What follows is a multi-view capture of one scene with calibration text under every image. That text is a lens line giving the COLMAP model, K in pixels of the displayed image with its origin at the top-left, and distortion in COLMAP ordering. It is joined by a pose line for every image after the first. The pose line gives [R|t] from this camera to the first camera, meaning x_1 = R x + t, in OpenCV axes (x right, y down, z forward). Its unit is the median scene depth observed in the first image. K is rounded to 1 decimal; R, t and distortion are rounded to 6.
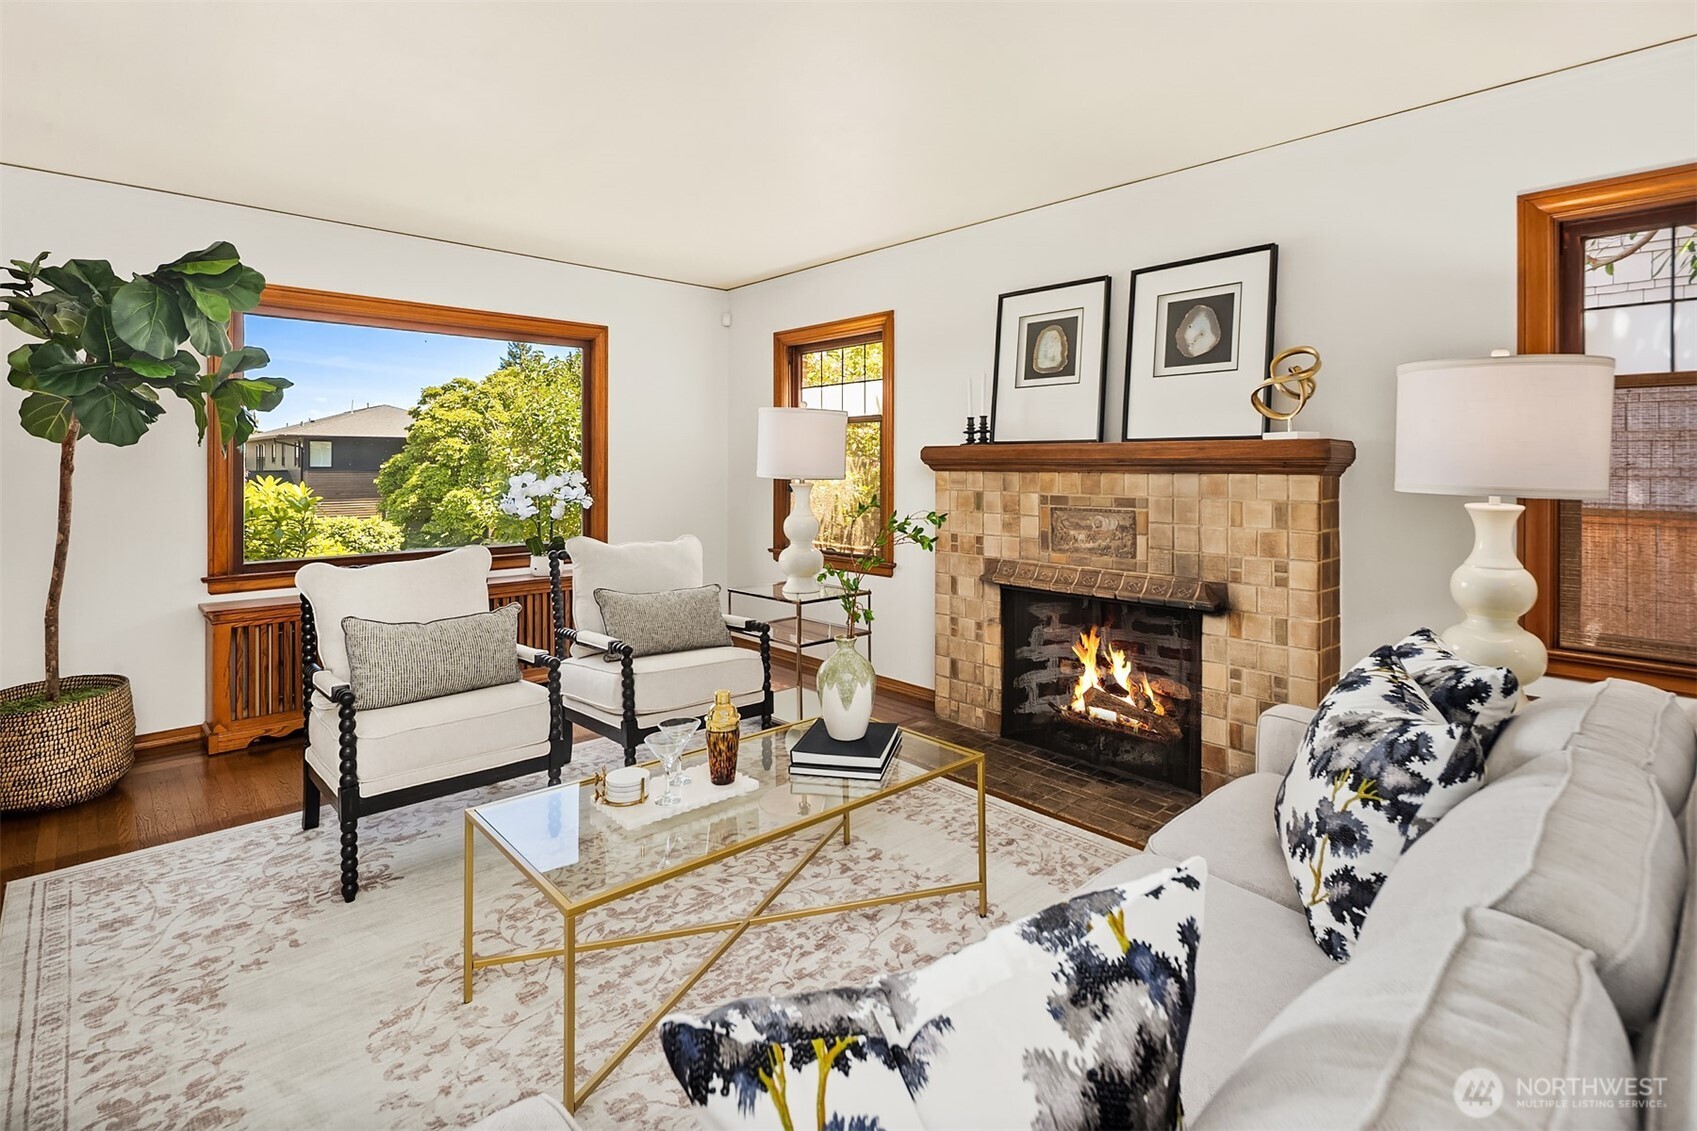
lens RADIAL K [[820.6, 0, 839.7], [0, 820.6, 456.8], [0, 0, 1]] dist [0.001280, -0.000111]
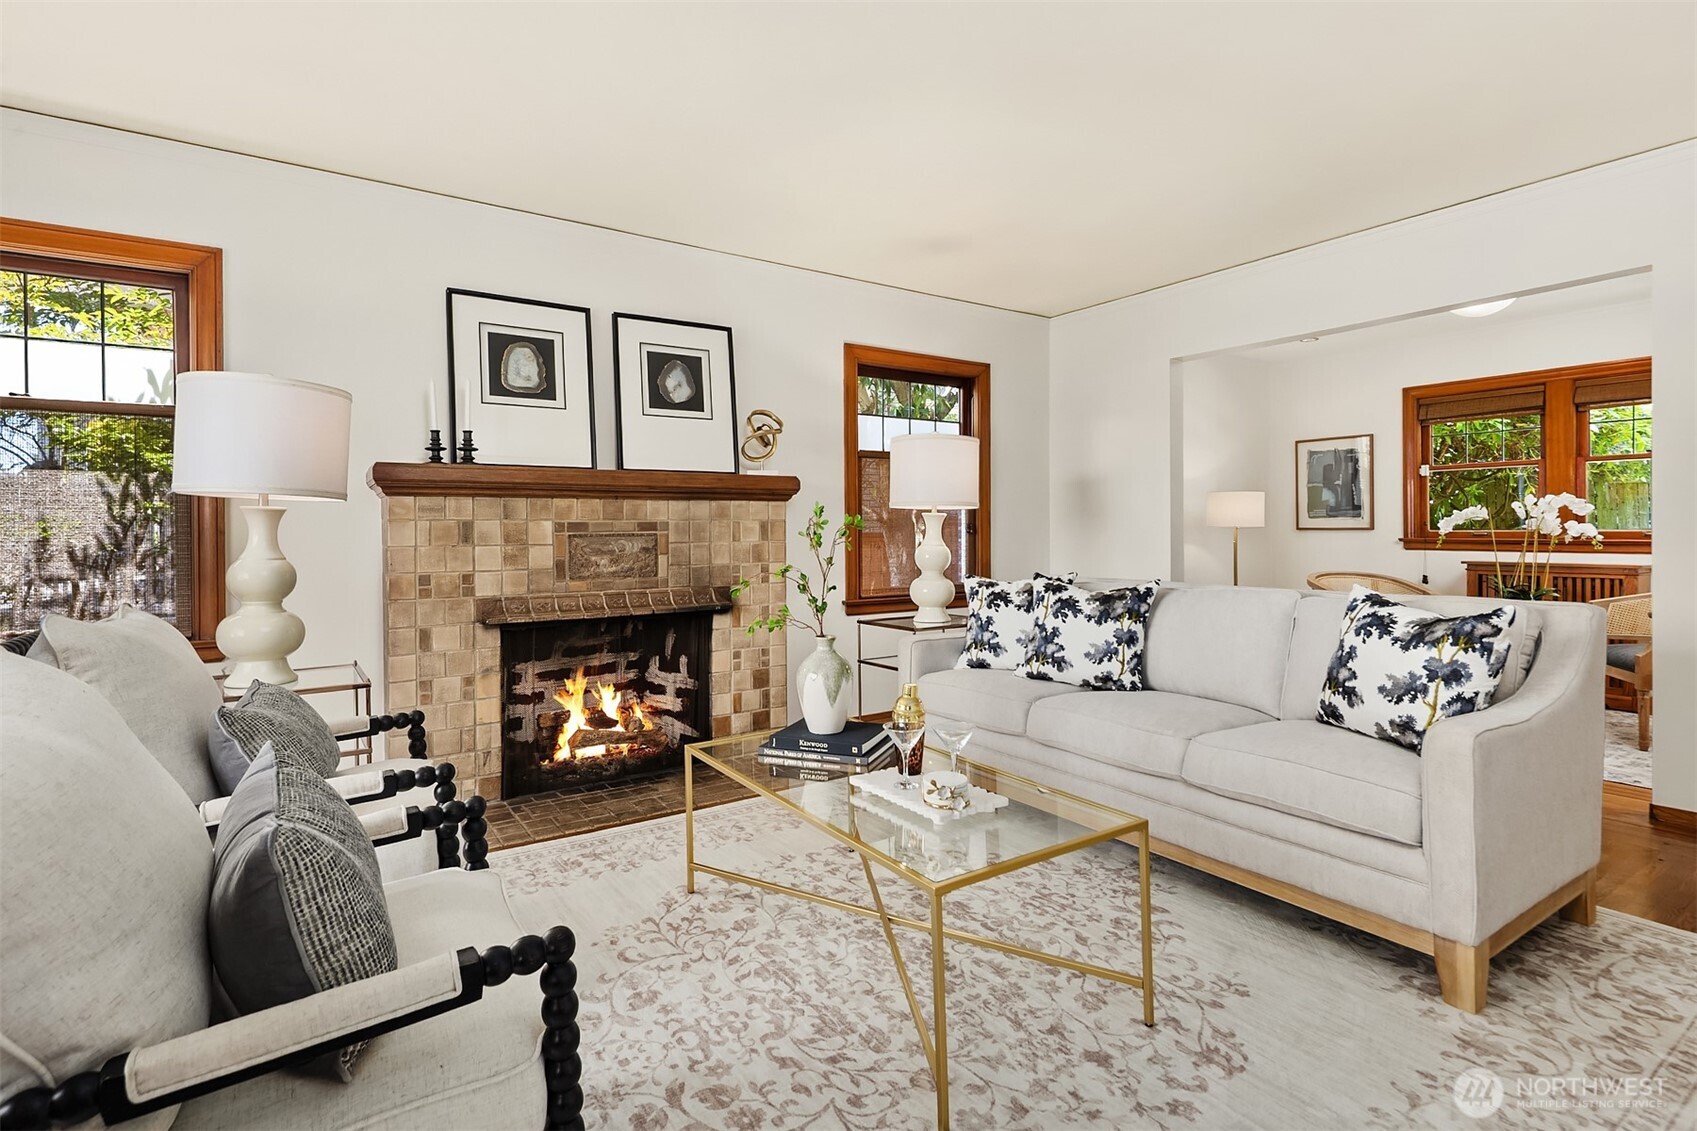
lens RADIAL K [[831.8, 0, 850.2], [0, 831.8, 537.2], [0, 0, 1]] dist [0.000349, -0.000200]
pose [[0.142719, -0.009311, 0.989719, -0.661207], [0.001837, 0.999957, 0.009142, 0.056120], [-0.989762, 0.000513, 0.142730, 0.531651]]
